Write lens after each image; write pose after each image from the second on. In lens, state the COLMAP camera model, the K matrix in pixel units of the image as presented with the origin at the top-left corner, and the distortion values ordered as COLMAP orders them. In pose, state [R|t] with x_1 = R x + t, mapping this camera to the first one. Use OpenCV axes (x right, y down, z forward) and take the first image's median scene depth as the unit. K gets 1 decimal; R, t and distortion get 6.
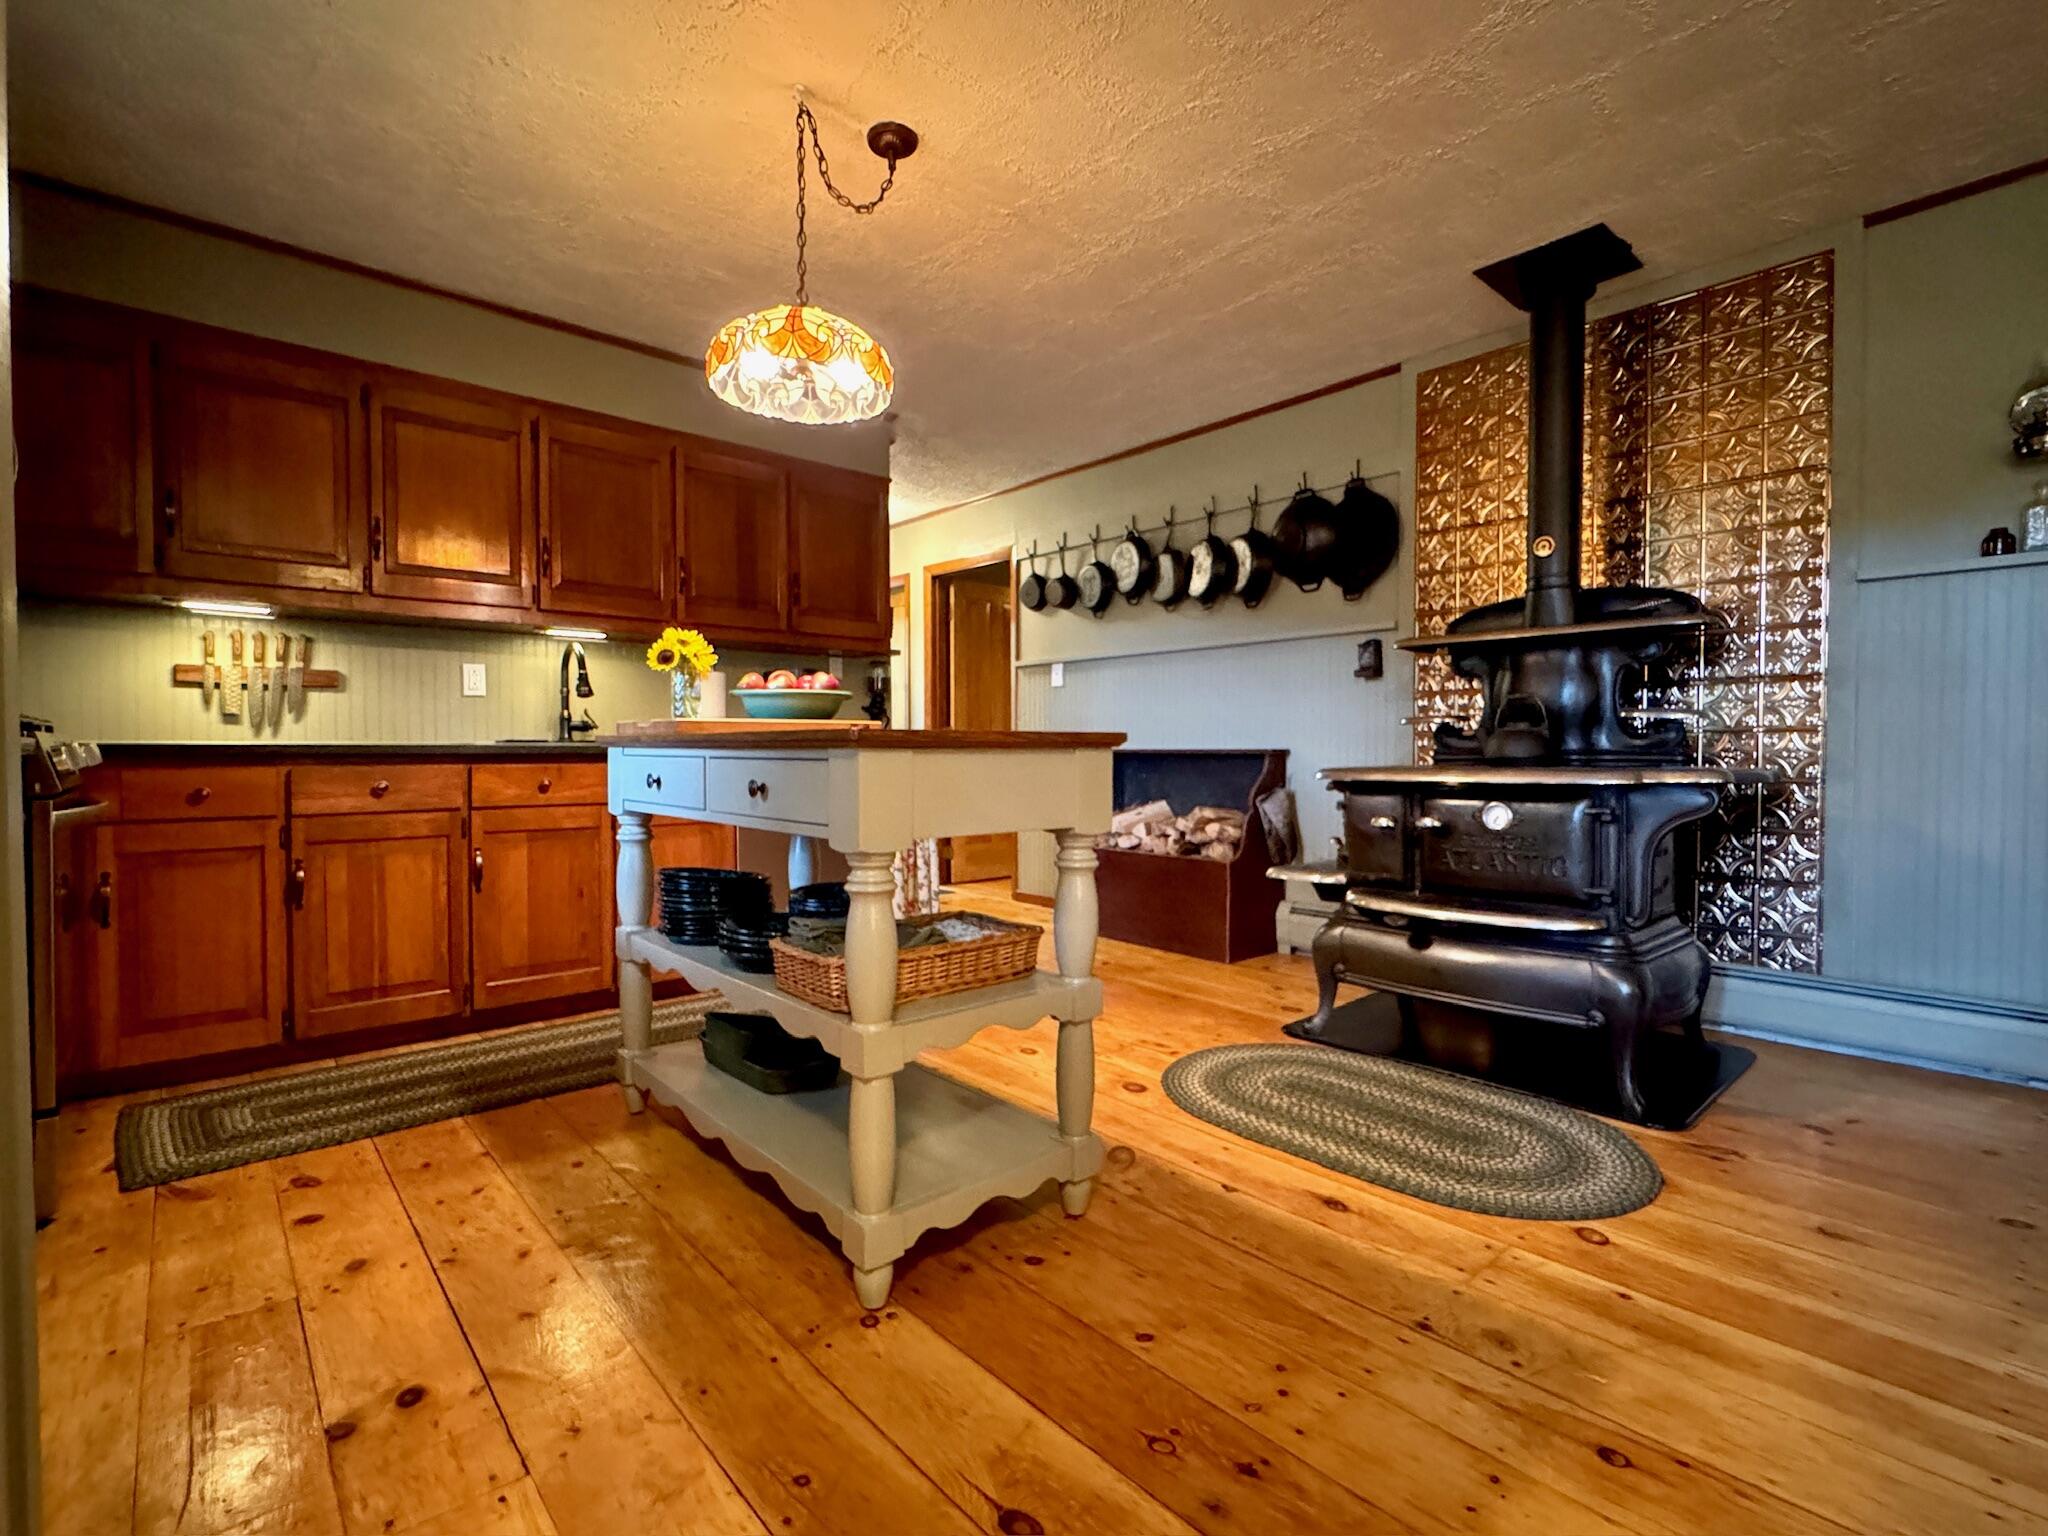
lens RADIAL K [[948.8, 0, 1020.3], [0, 948.8, 763.6], [0, 0, 1]] dist [0.000210, -0.002418]
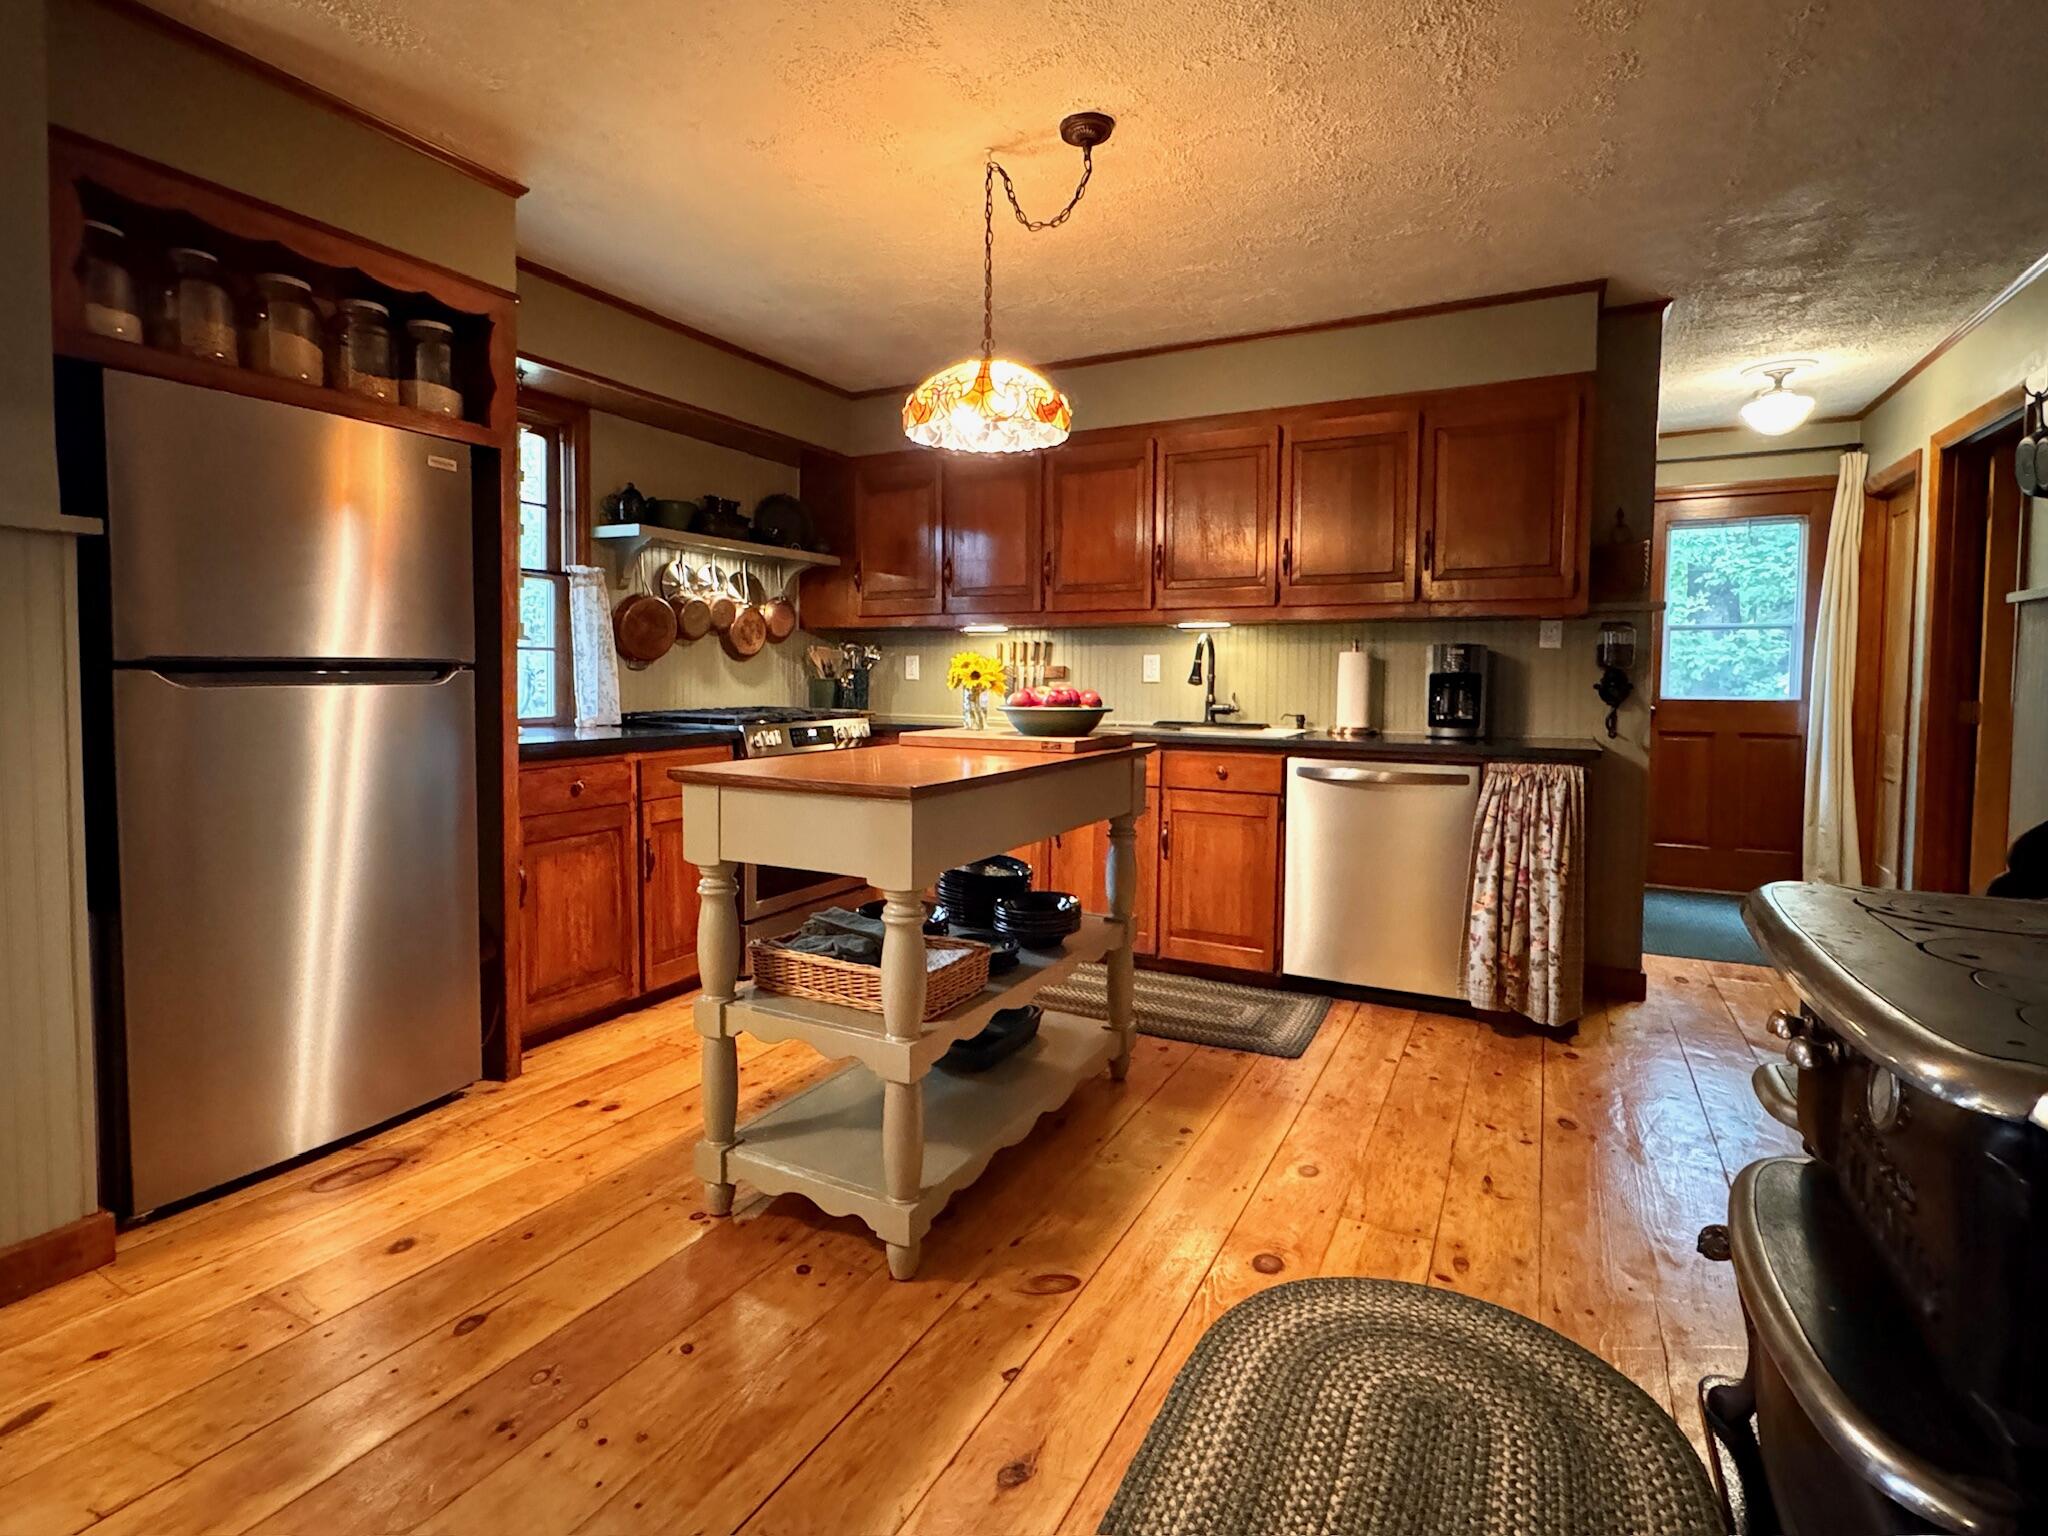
lens RADIAL K [[1014.2, 0, 999.0], [0, 1014.2, 722.8], [0, 0, 1]] dist [0.002906, -0.000031]
pose [[0.338725, 0.051403, -0.939480, 0.647396], [-0.020919, 0.998671, 0.047099, -0.089805], [0.940653, 0.003699, 0.339350, 0.458365]]
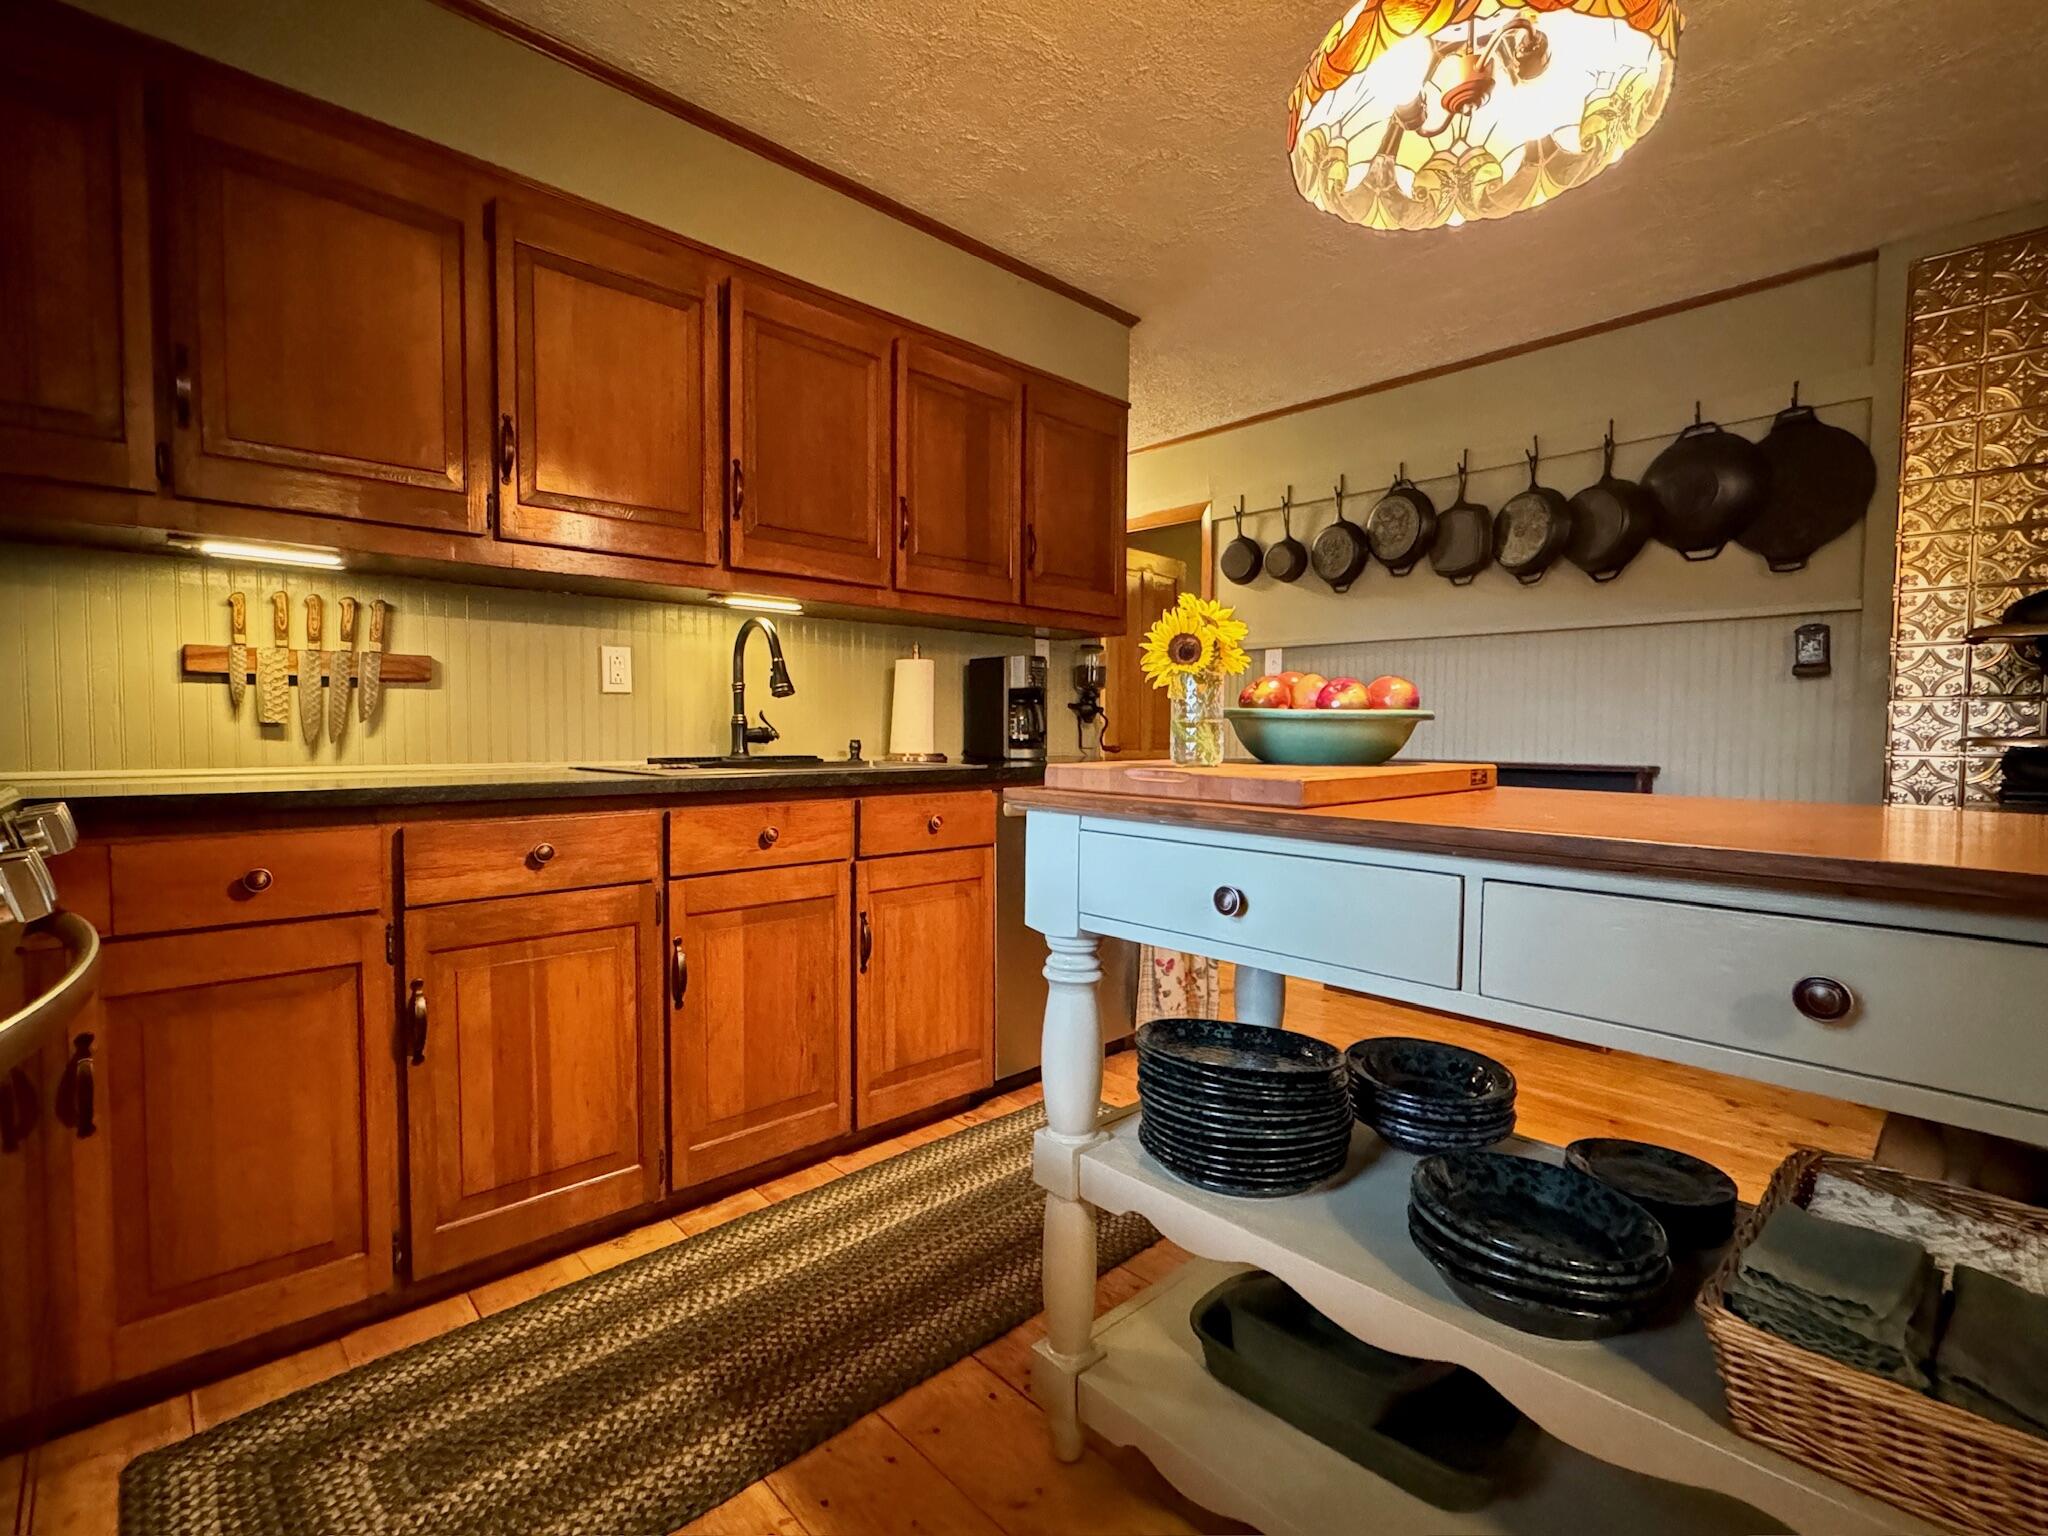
lens RADIAL K [[948.8, 0, 1024.4], [0, 948.8, 764.9], [0, 0, 1]] dist [0.000210, -0.002418]
pose [[0.999443, 0.006265, 0.032786, -0.353646], [-0.007066, 0.999678, 0.024365, -0.044397], [-0.032622, -0.024583, 0.999165, 0.351297]]
